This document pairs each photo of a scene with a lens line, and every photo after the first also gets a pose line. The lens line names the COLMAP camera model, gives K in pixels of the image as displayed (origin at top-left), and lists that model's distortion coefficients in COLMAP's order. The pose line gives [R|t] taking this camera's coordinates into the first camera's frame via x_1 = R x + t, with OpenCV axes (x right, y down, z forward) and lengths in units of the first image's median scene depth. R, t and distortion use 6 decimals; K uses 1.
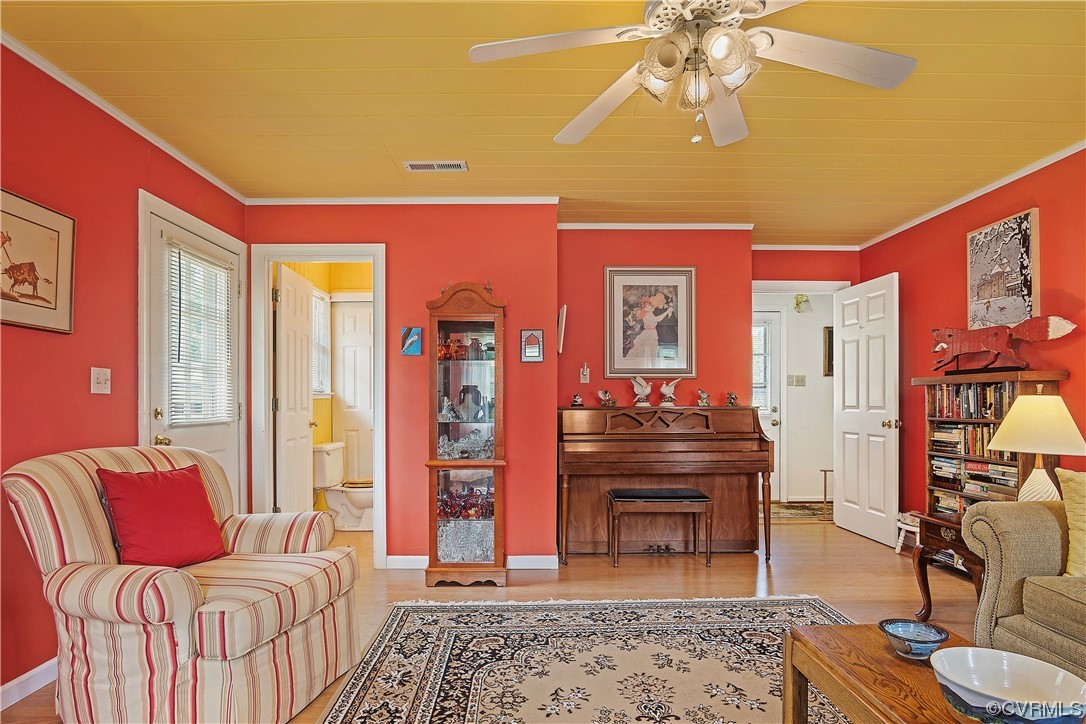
lens RADIAL K [[602.2, 0, 543.4], [0, 602.2, 395.6], [0, 0, 1]] dist [-0.027453, 0.002456]
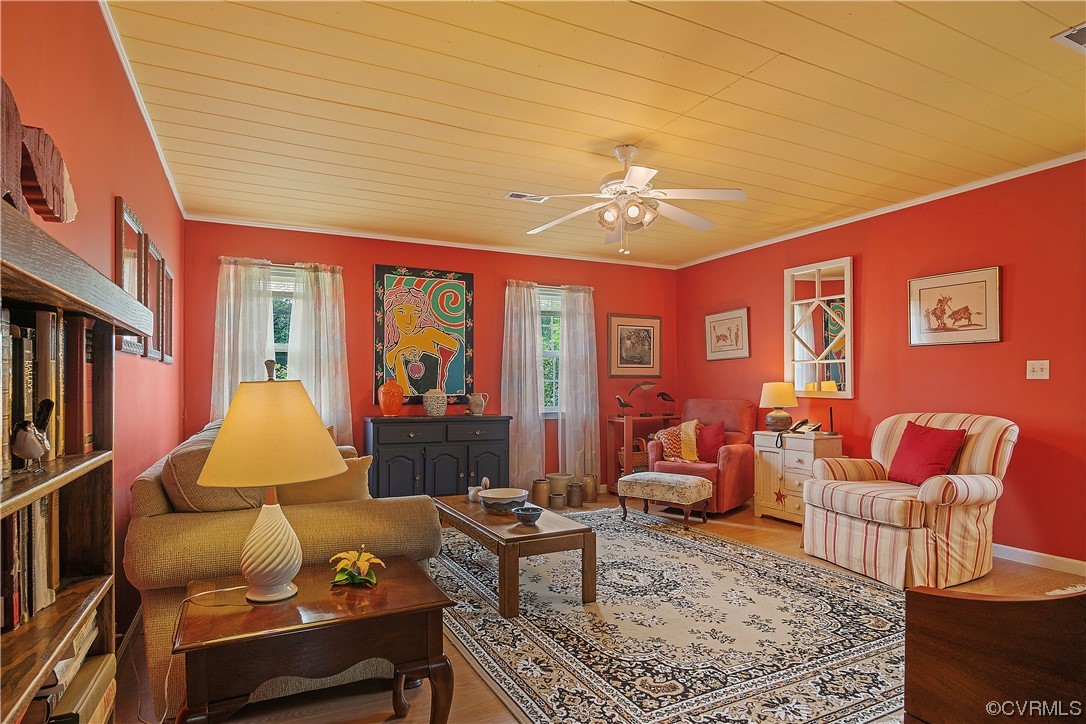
lens RADIAL K [[602.2, 0, 557.0], [0, 602.2, 402.6], [0, 0, 1]] dist [-0.027453, 0.002456]
pose [[-0.889466, 0.017529, -0.456666, 0.887730], [0.009437, 0.999756, 0.019995, 0.012792], [0.456905, 0.013475, -0.889414, 1.729668]]
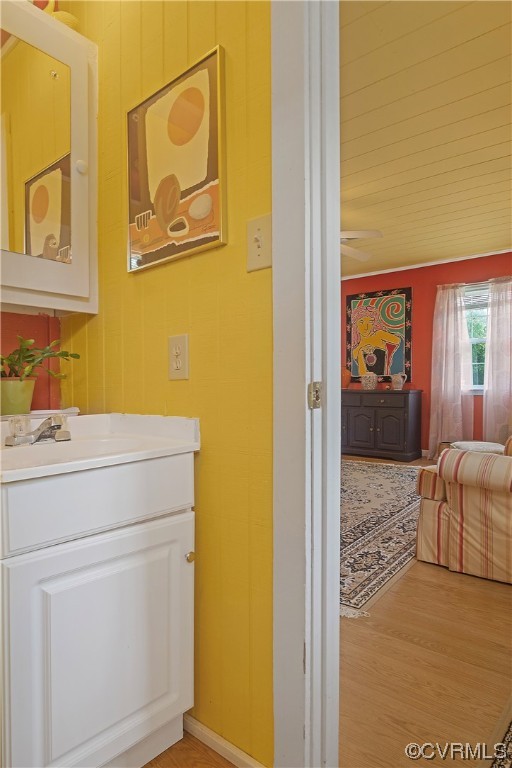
lens RADIAL K [[451.7, 0, 240.4], [0, 451.7, 412.4], [0, 0, 1]] dist [-0.032803, -0.003213]
pose [[-0.750350, -0.029229, 0.660394, -0.629033], [0.007113, 0.998607, 0.052280, 0.082491], [-0.661002, 0.043925, -0.749097, 1.891462]]
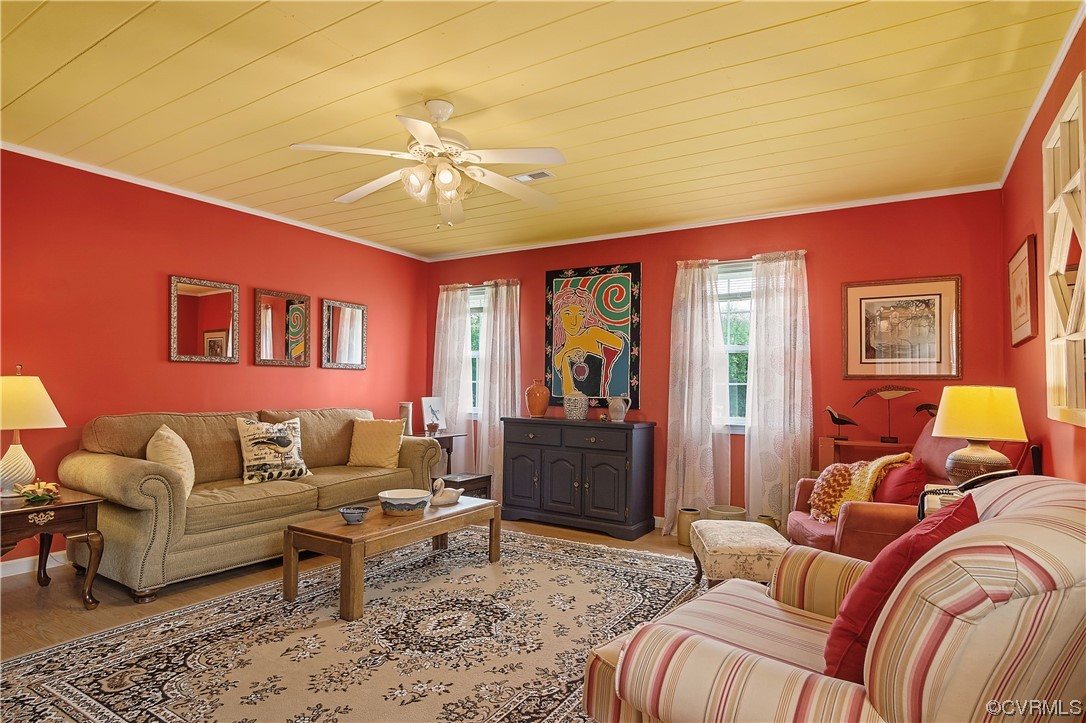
lens RADIAL K [[602.2, 0, 540.0], [0, 602.2, 382.0], [0, 0, 1]] dist [-0.027453, 0.002456]
pose [[-0.843108, -0.003822, 0.537730, -0.551285], [-0.017796, 0.999625, -0.020798, 0.016930], [-0.537449, -0.027104, -0.842860, 1.451544]]
